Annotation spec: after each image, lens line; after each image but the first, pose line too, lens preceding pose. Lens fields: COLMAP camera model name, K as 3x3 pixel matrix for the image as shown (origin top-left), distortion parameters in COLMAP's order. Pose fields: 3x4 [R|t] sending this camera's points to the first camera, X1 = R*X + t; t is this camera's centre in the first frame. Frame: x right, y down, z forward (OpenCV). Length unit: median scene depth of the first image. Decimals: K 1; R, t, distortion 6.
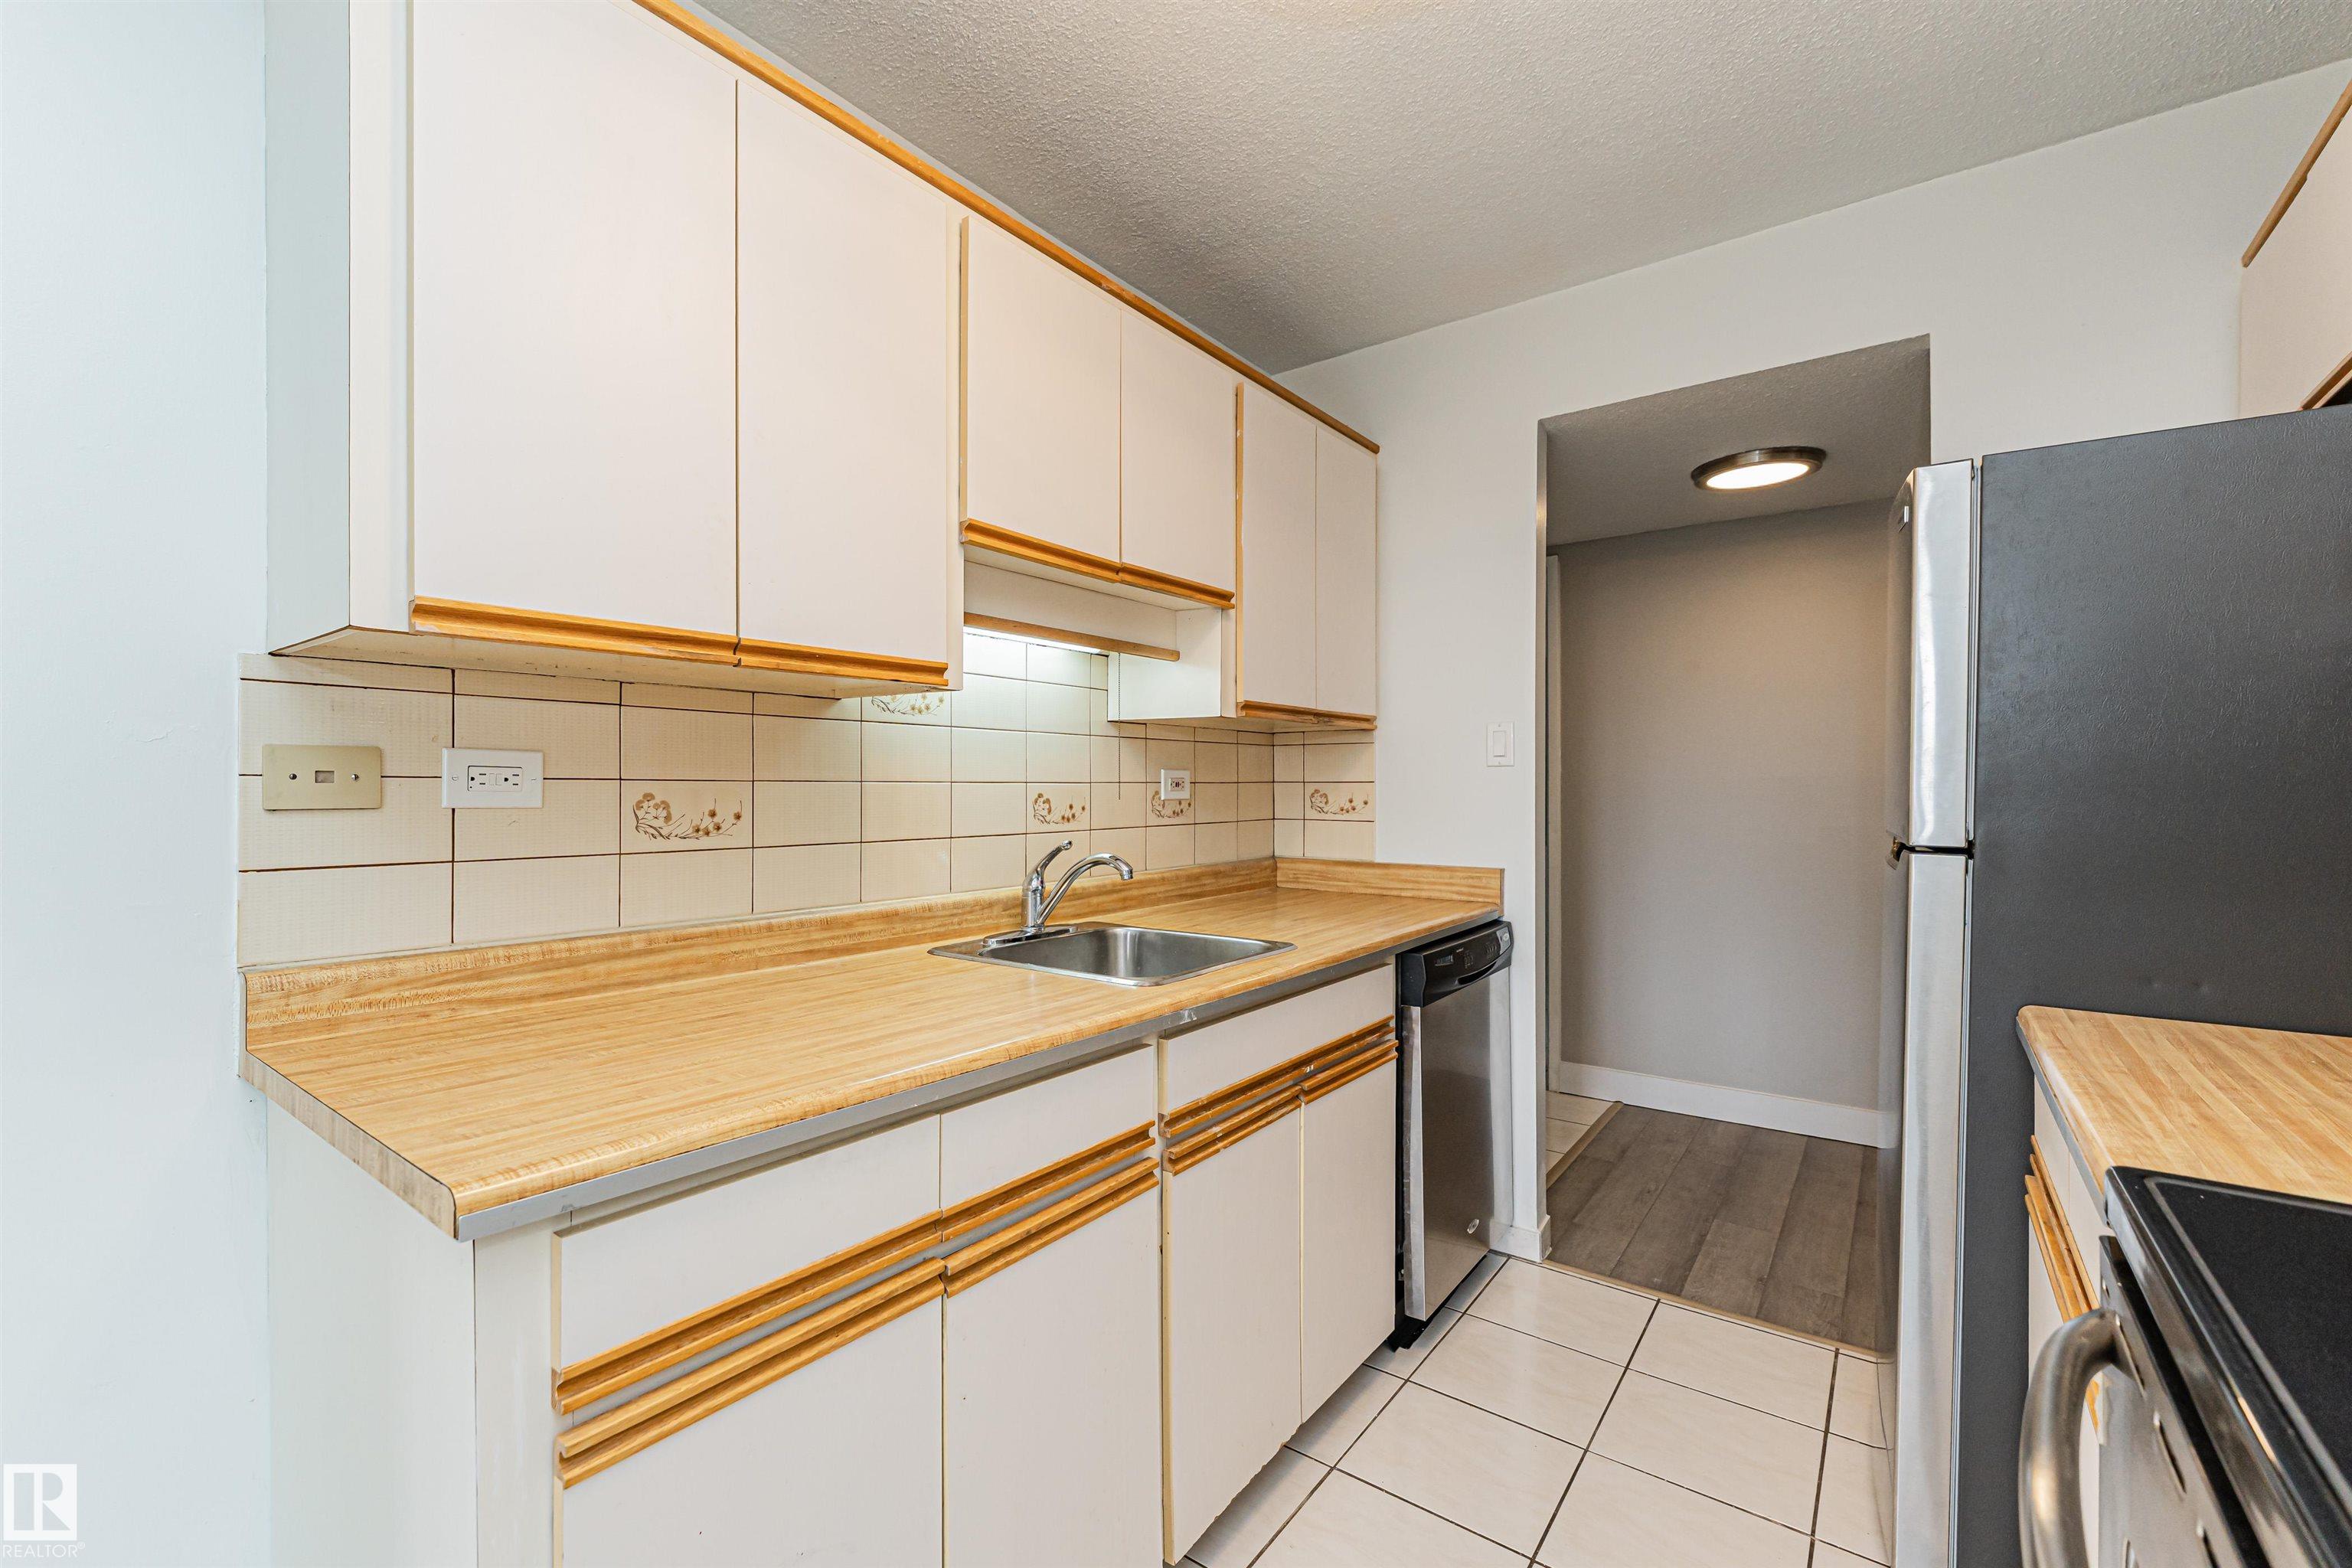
lens RADIAL K [[959.3, 0, 1106.5], [0, 959.3, 790.1], [0, 0, 1]] dist [0.004907, -0.001973]
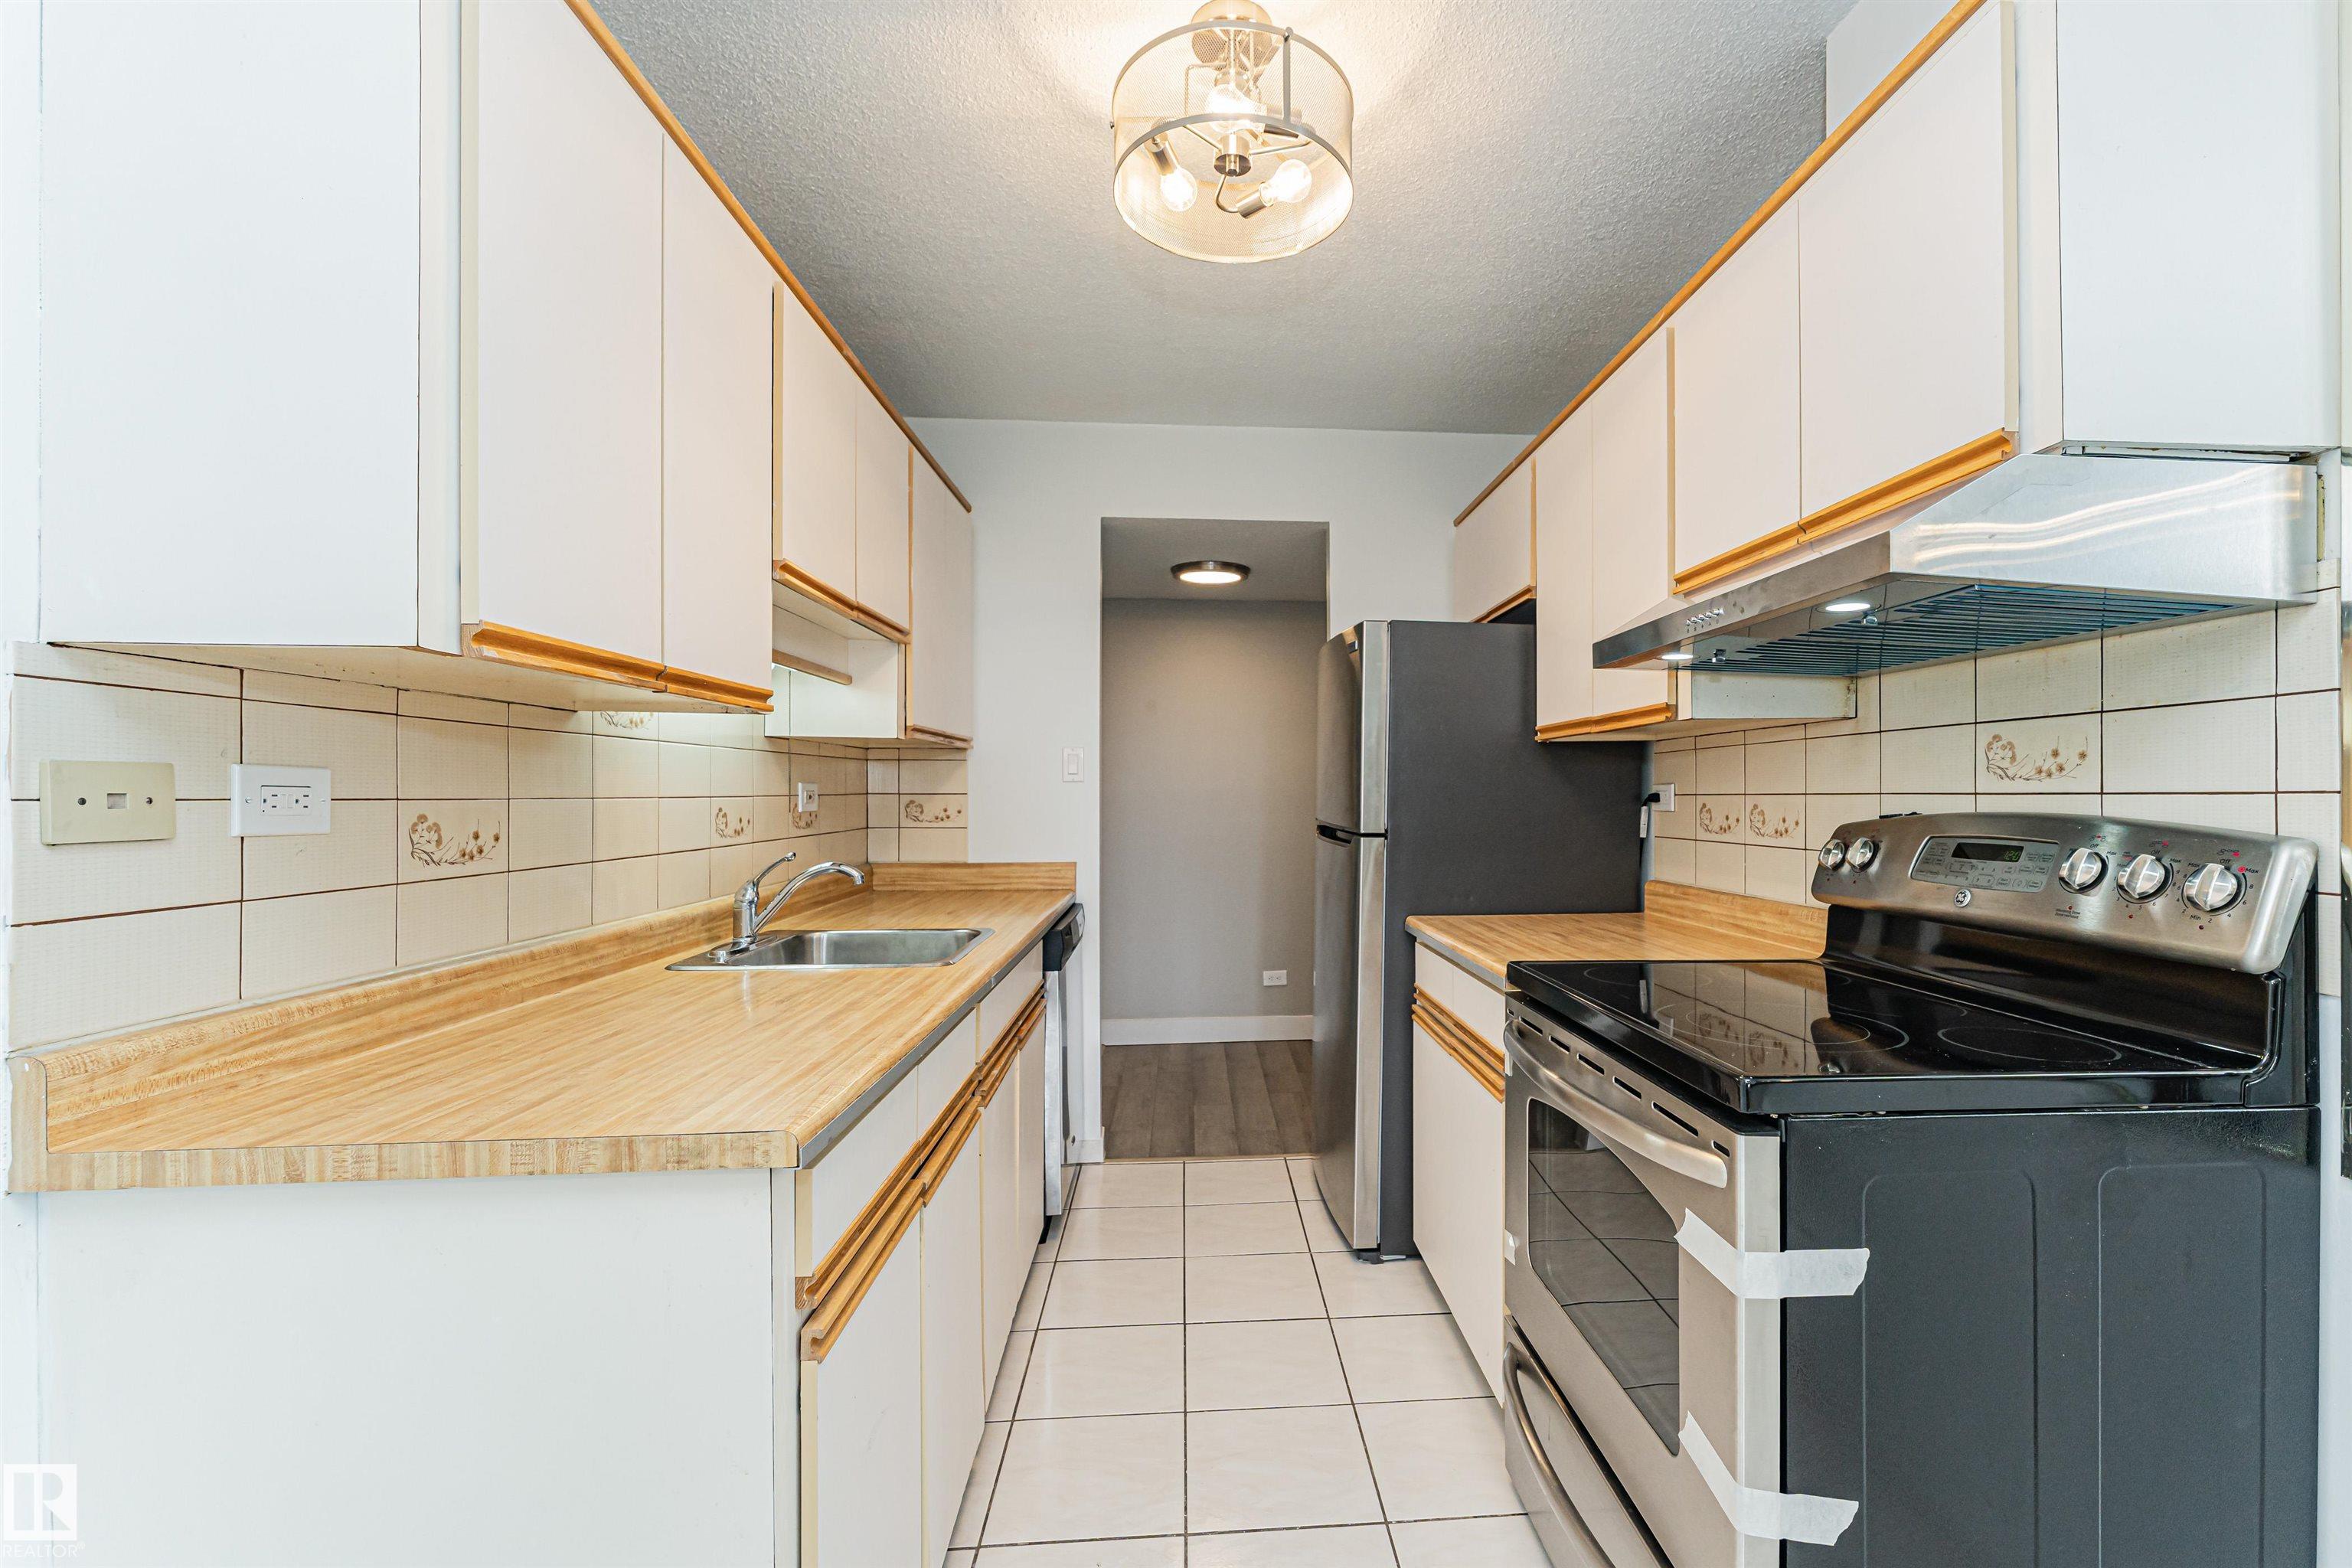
lens RADIAL K [[959.3, 0, 1212.4], [0, 959.3, 798.9], [0, 0, 1]] dist [0.004907, -0.001973]
pose [[0.758082, -0.004650, 0.652143, -0.424112], [0.002696, 0.999988, 0.003997, -0.010810], [-0.652154, -0.001272, 0.758086, -0.128907]]
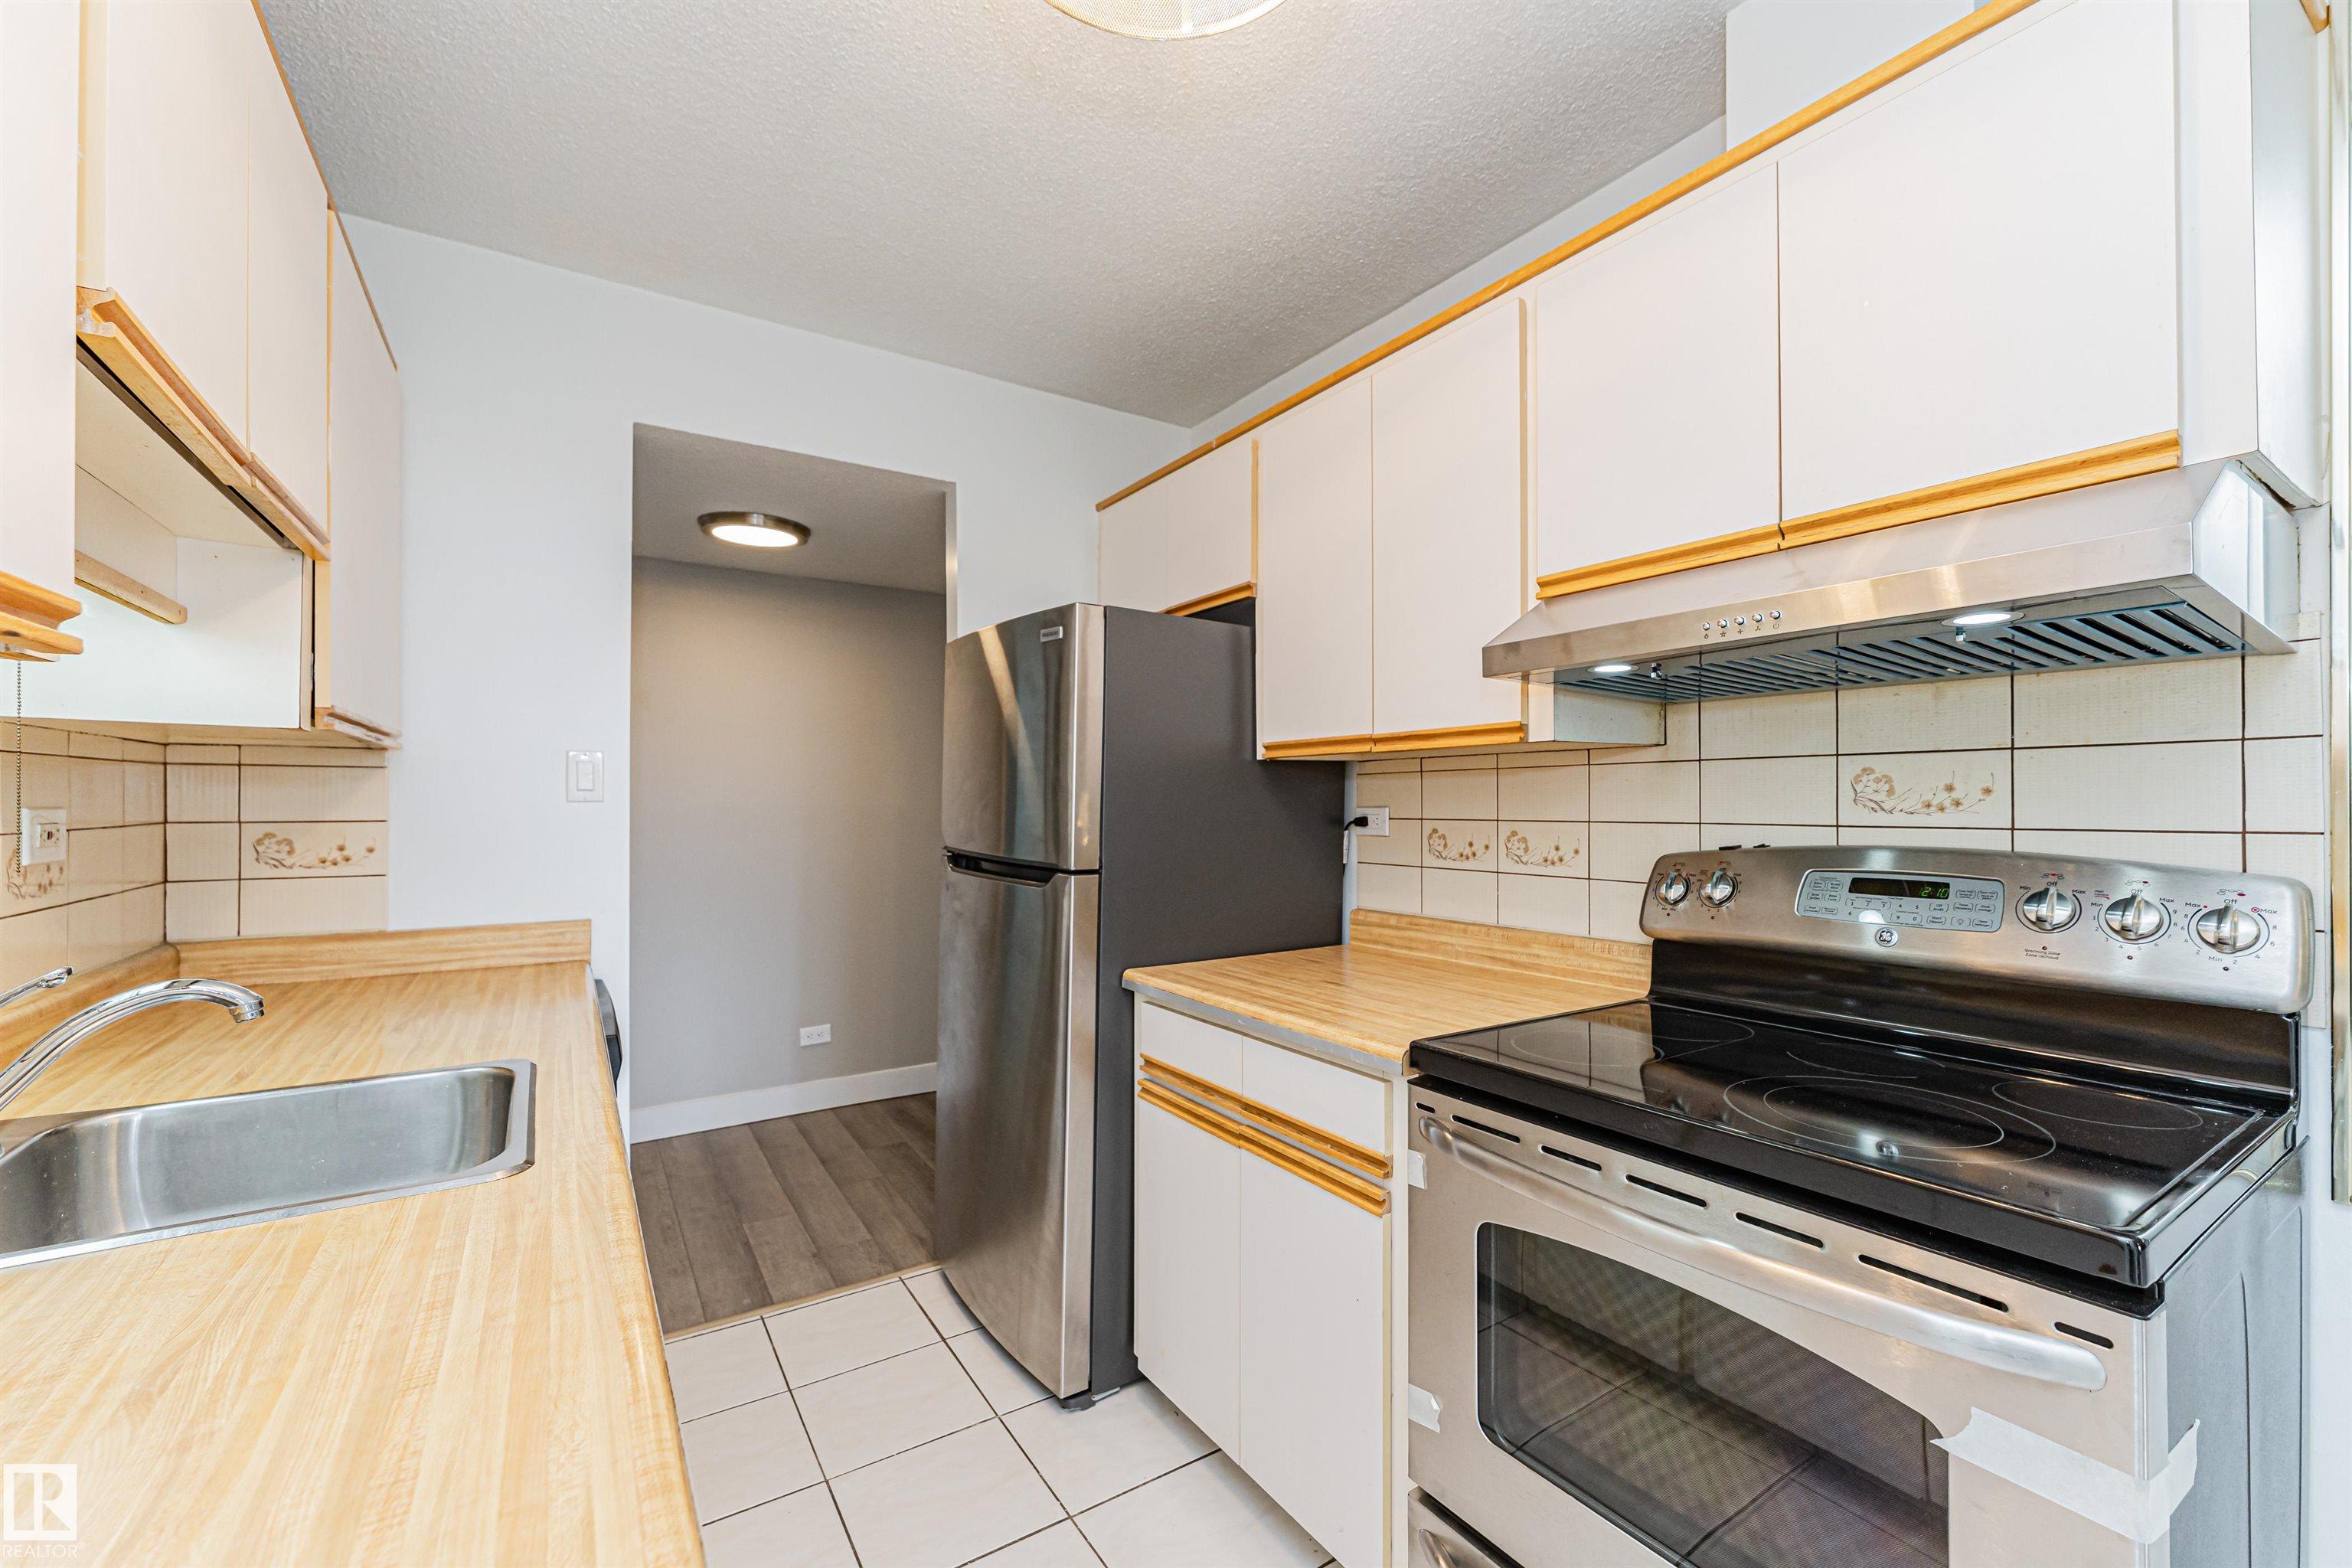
lens RADIAL K [[959.3, 0, 1166.1], [0, 959.3, 802.5], [0, 0, 1]] dist [0.004907, -0.001973]
pose [[0.334046, -0.001412, 0.942556, -0.353493], [0.004736, 0.999989, -0.000181, -0.032499], [-0.942545, 0.004524, 0.334049, 0.325898]]
